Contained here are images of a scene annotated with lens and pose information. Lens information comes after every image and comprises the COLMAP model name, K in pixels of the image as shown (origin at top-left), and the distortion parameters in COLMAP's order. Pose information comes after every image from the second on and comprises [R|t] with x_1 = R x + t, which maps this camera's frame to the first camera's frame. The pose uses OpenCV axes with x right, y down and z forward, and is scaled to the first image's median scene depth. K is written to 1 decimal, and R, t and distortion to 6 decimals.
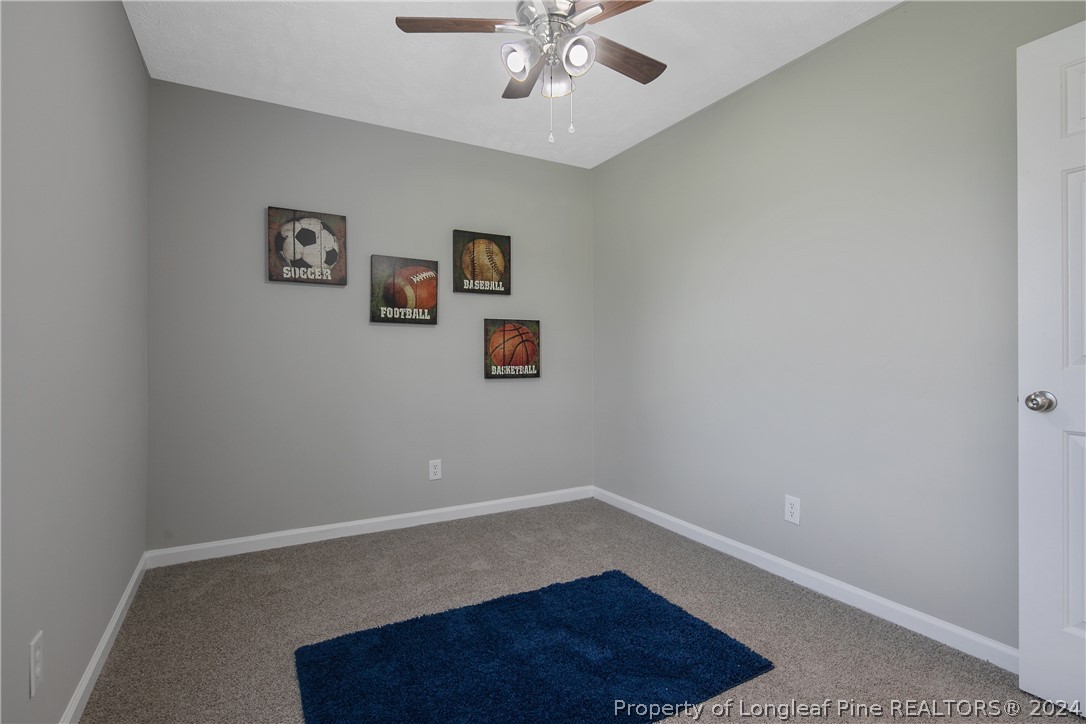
lens RADIAL K [[527.7, 0, 547.4], [0, 527.7, 356.4], [0, 0, 1]] dist [0.000780, -0.001221]
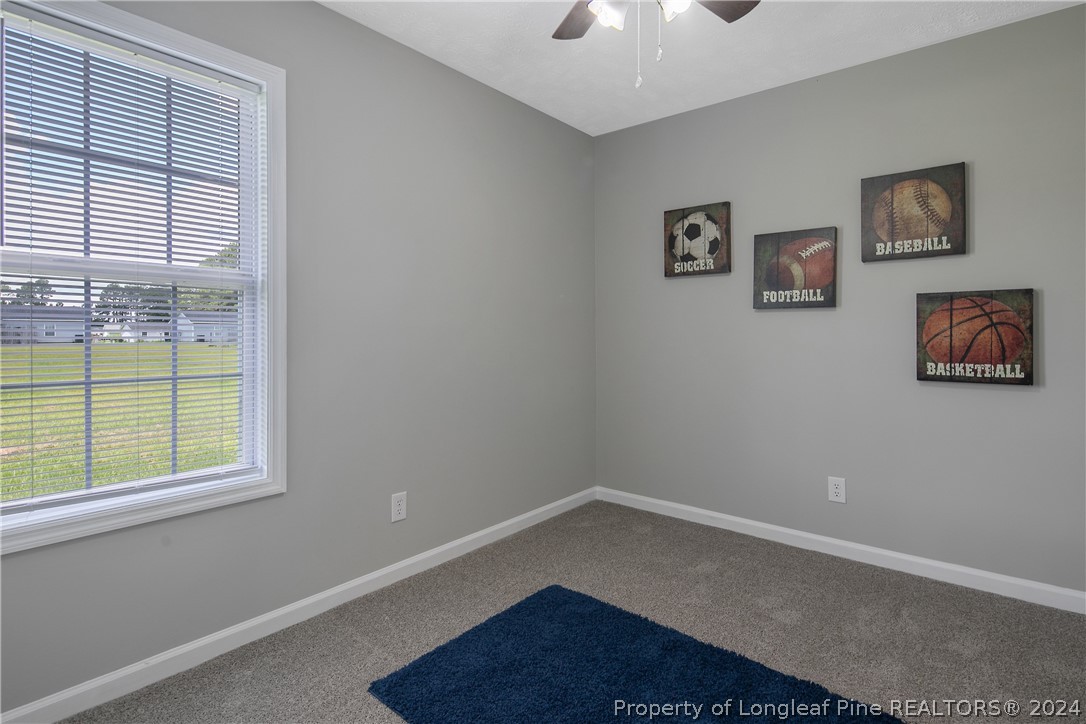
lens RADIAL K [[527.7, 0, 535.0], [0, 527.7, 344.6], [0, 0, 1]] dist [0.000780, -0.001221]
pose [[0.350493, 0.014093, -0.936459, 0.386457], [-0.004001, 0.999900, 0.013550, -0.013021], [0.936557, -0.001003, 0.350515, 0.310982]]
